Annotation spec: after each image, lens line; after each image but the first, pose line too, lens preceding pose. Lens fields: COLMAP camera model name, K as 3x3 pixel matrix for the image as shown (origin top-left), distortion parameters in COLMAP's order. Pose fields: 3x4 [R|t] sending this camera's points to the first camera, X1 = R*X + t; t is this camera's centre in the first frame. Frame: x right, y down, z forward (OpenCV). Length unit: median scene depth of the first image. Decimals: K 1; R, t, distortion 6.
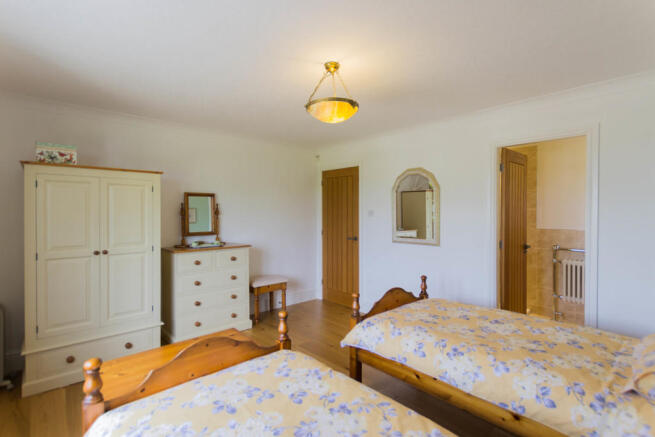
lens RADIAL K [[314.0, 0, 329.7], [0, 314.0, 204.9], [0, 0, 1]] dist [0.000306, 0.000119]
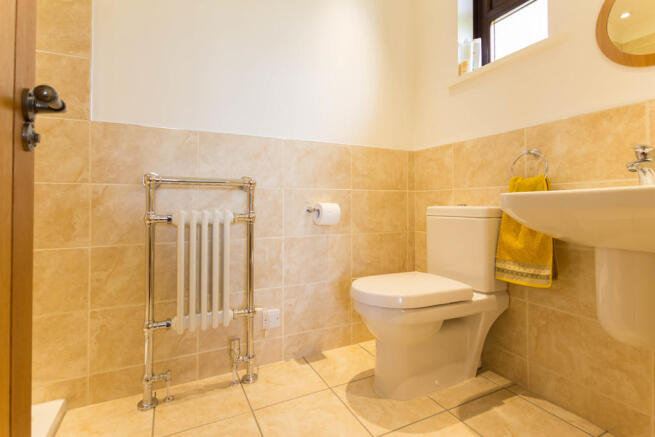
lens RADIAL K [[314.0, 0, 329.7], [0, 314.0, 204.9], [0, 0, 1]] dist [0.000306, 0.000119]
pose [[0.306320, 0.007331, 0.951900, 0.470347], [-0.000027, 0.999970, -0.007693, 0.168740], [-0.951929, 0.002331, 0.306311, 0.730618]]
